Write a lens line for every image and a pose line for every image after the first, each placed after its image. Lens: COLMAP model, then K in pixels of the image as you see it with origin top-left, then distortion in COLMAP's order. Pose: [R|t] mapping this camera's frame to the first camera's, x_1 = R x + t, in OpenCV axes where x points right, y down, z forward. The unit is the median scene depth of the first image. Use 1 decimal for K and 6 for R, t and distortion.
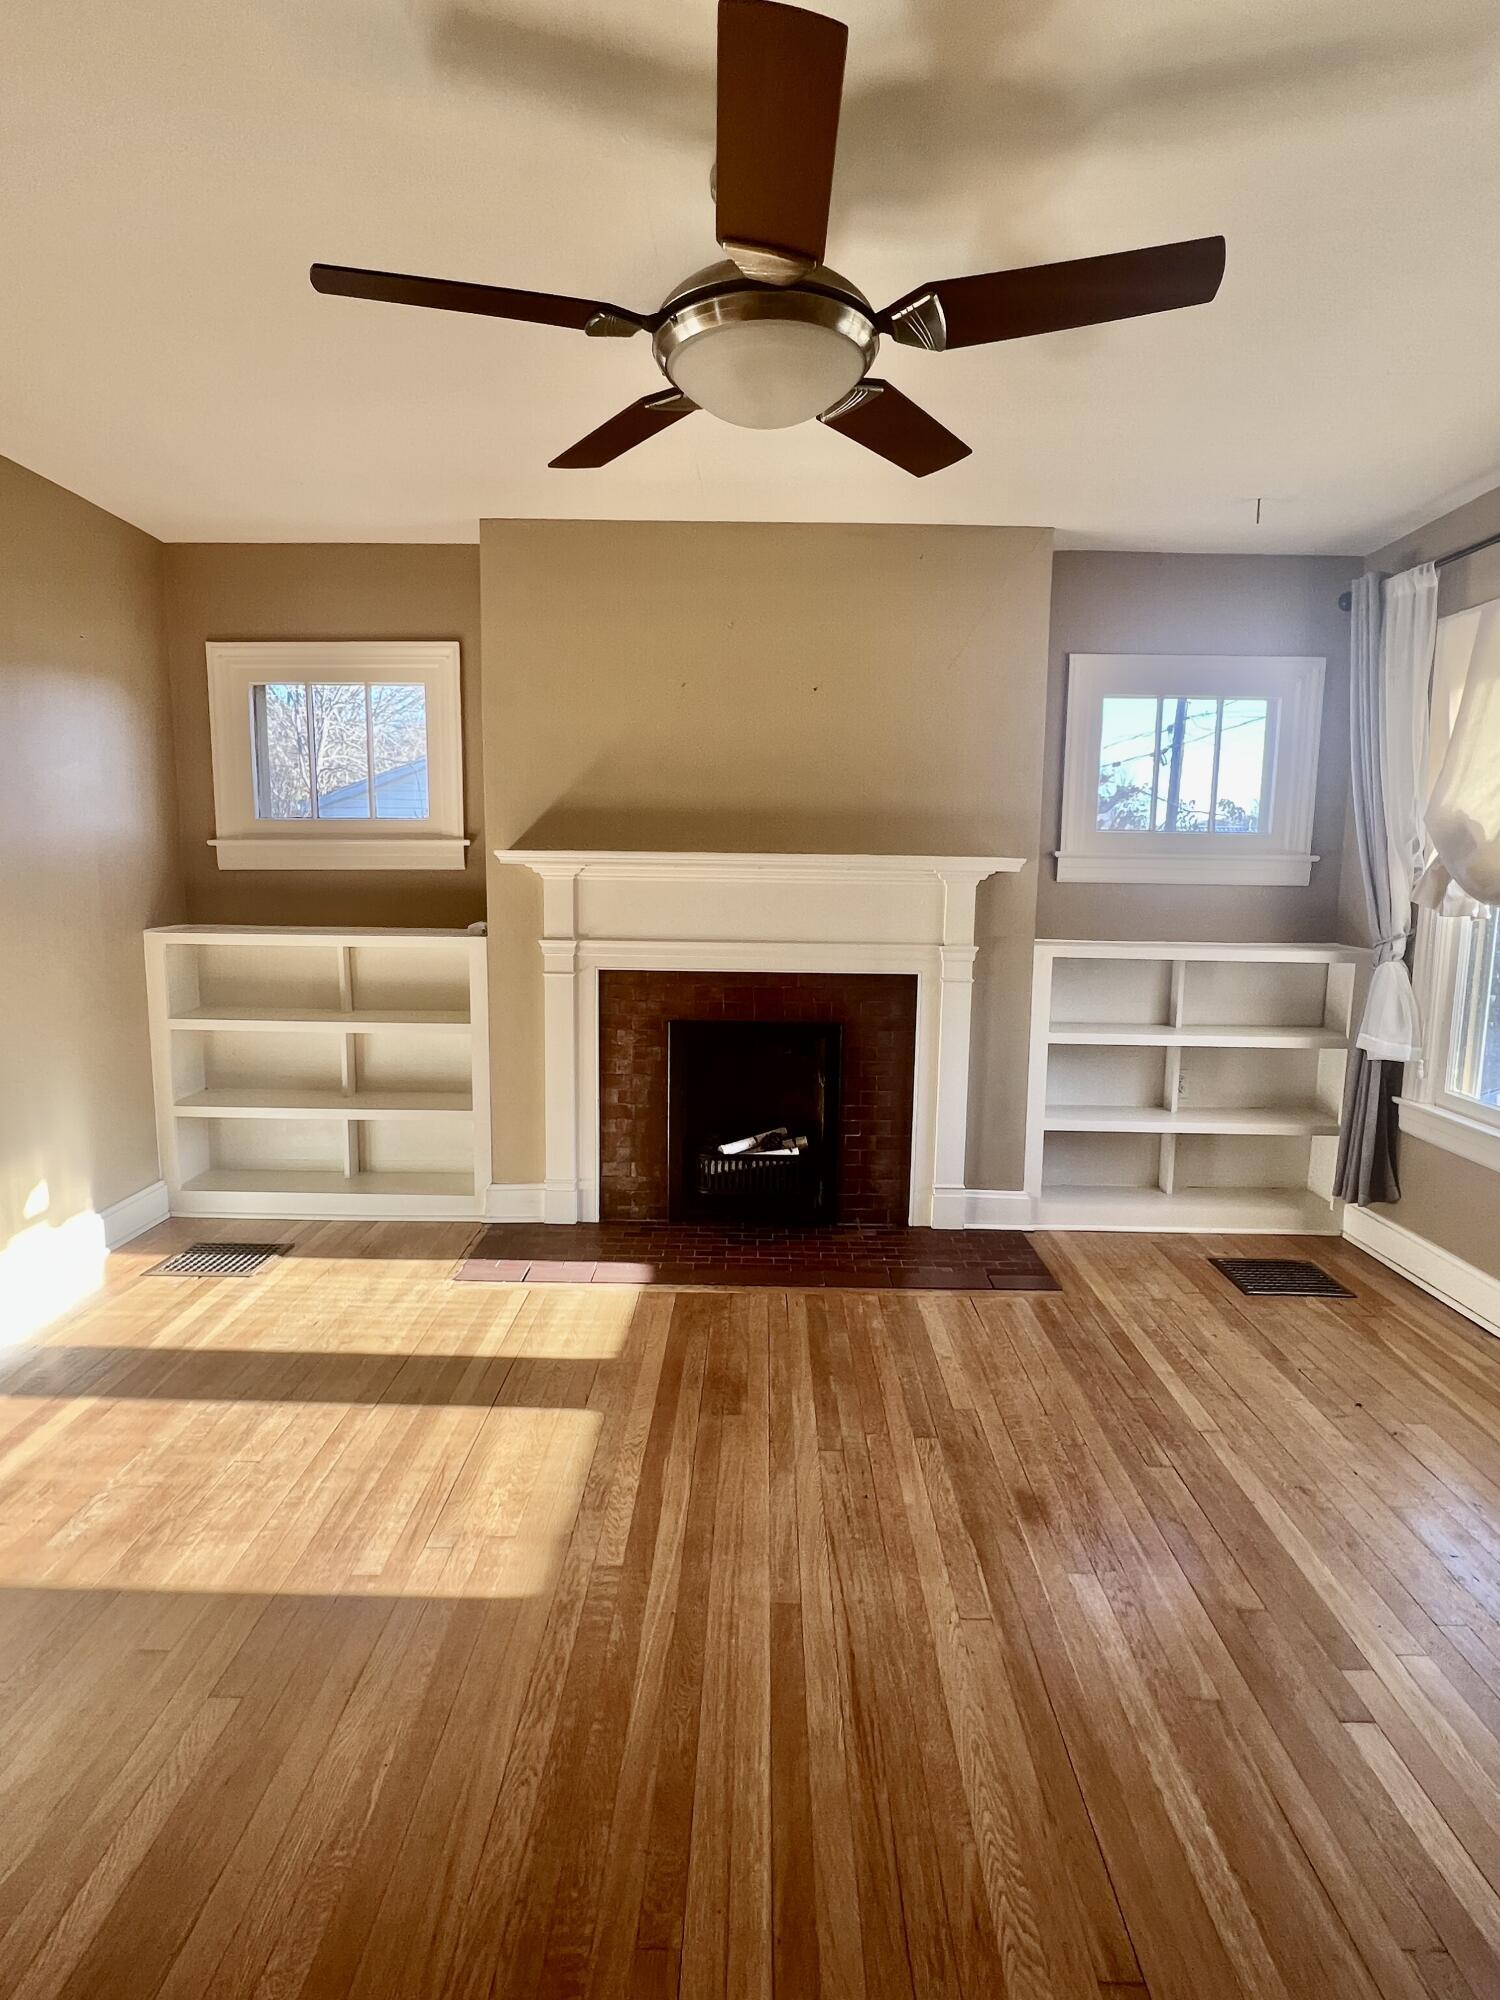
lens RADIAL K [[1041.4, 0, 746.1], [0, 1041.4, 1000.5], [0, 0, 1]] dist [0.000832, 0.000353]
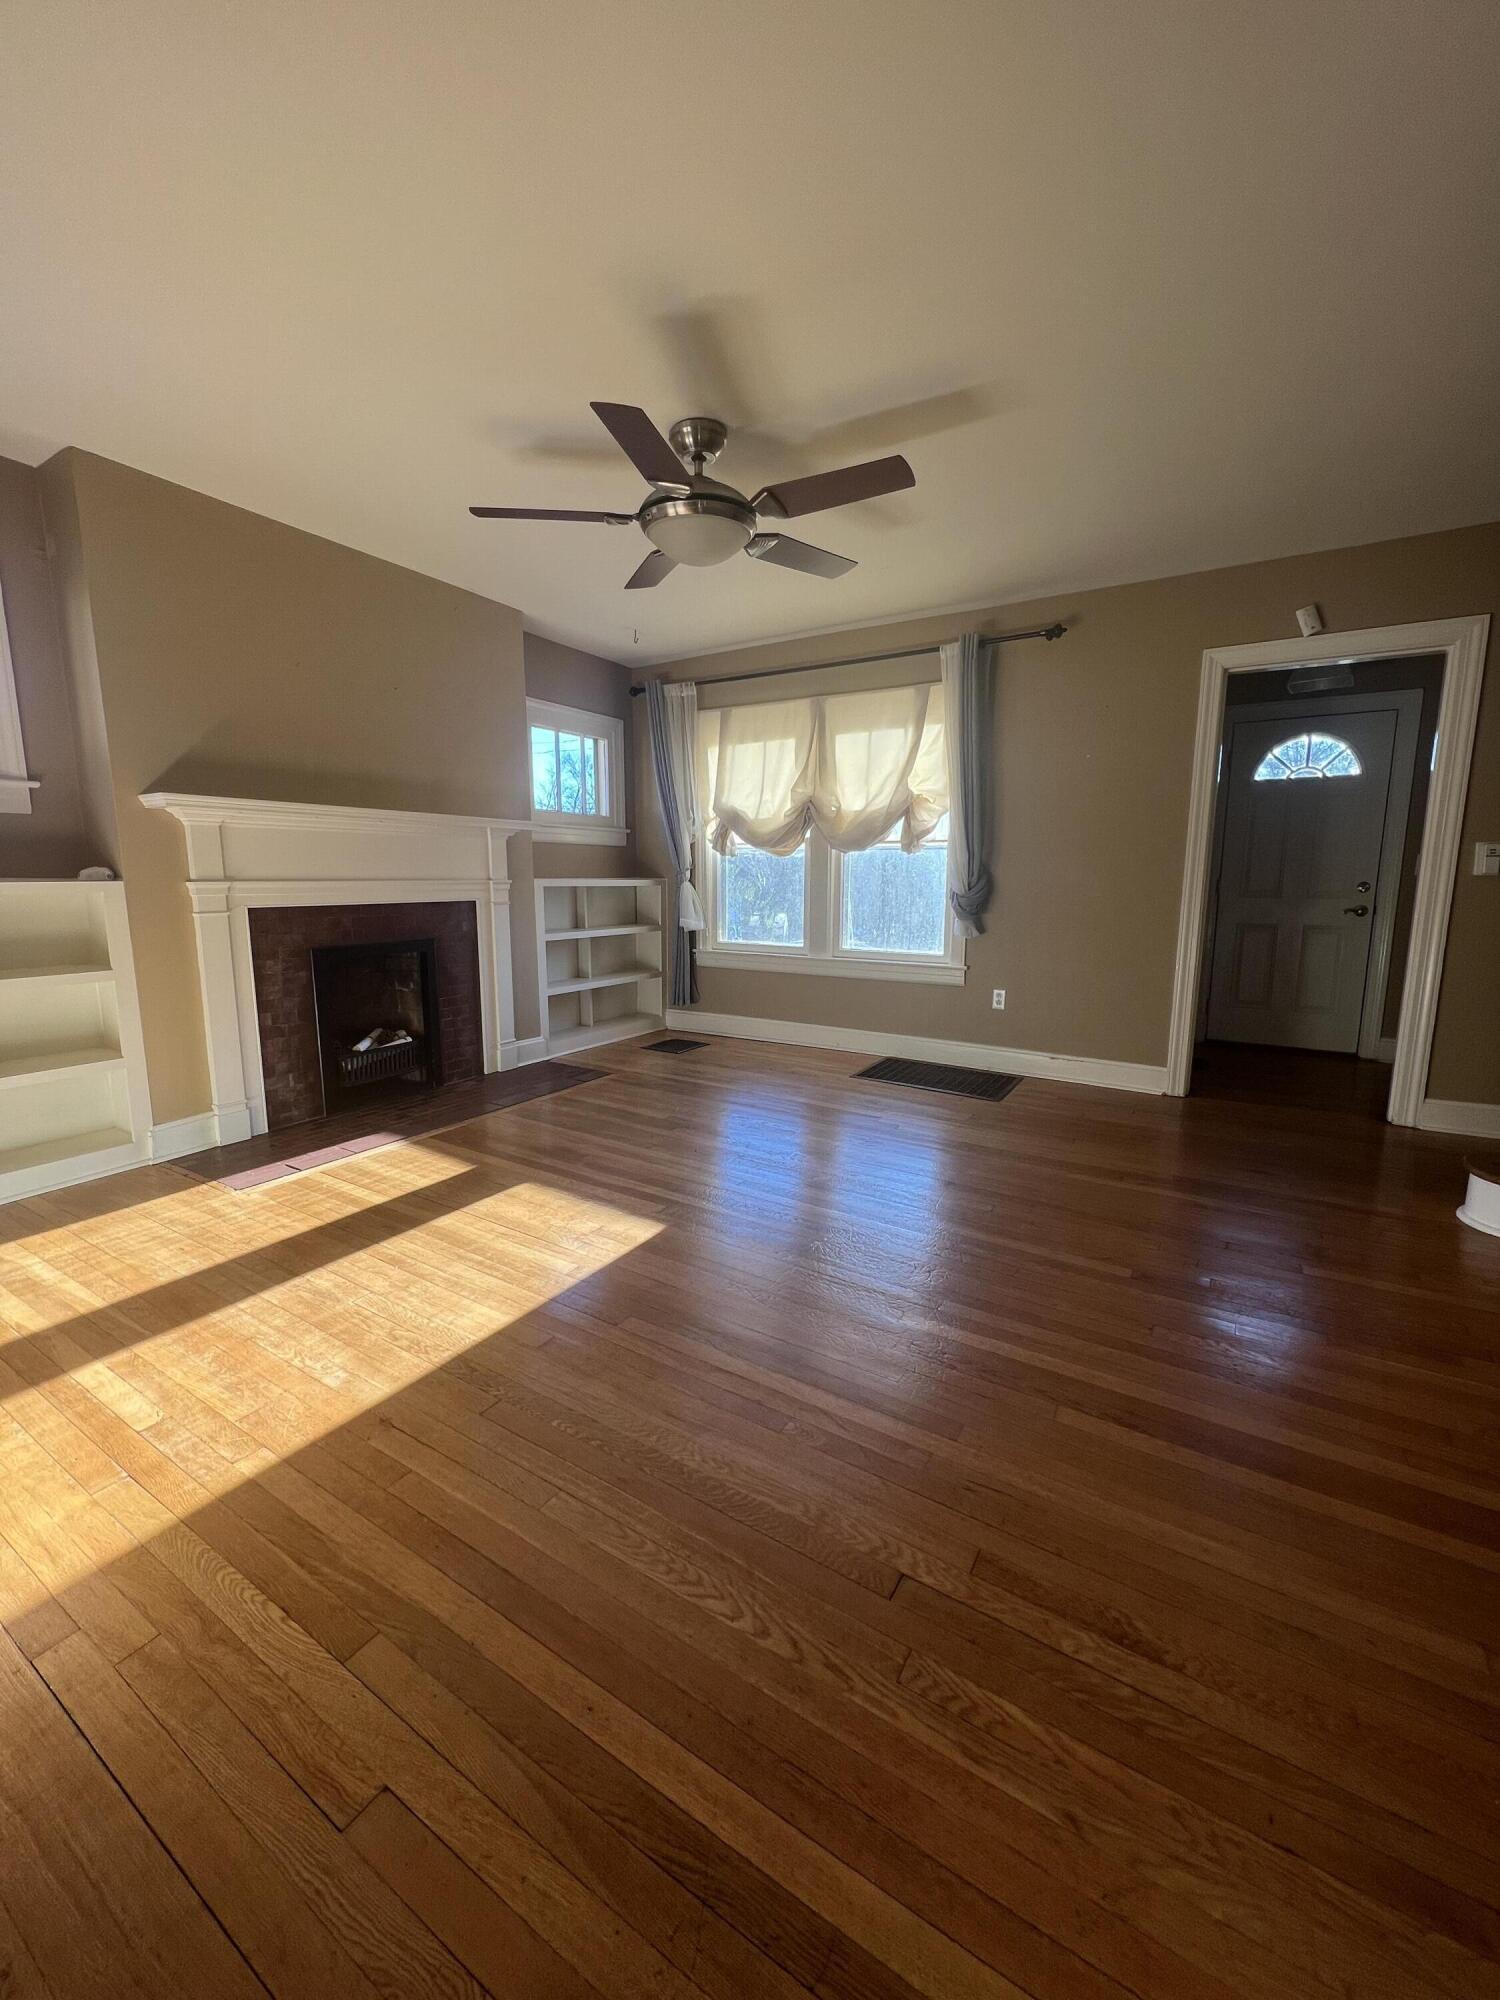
lens RADIAL K [[804.1, 0, 748.3], [0, 804.1, 1002.6], [0, 0, 1]] dist [-0.000326, -0.000159]
pose [[0.512405, -0.147273, 0.846021, -0.616148], [0.116448, 0.988001, 0.101460, 0.046411], [-0.850812, 0.046529, 0.523406, 0.091147]]
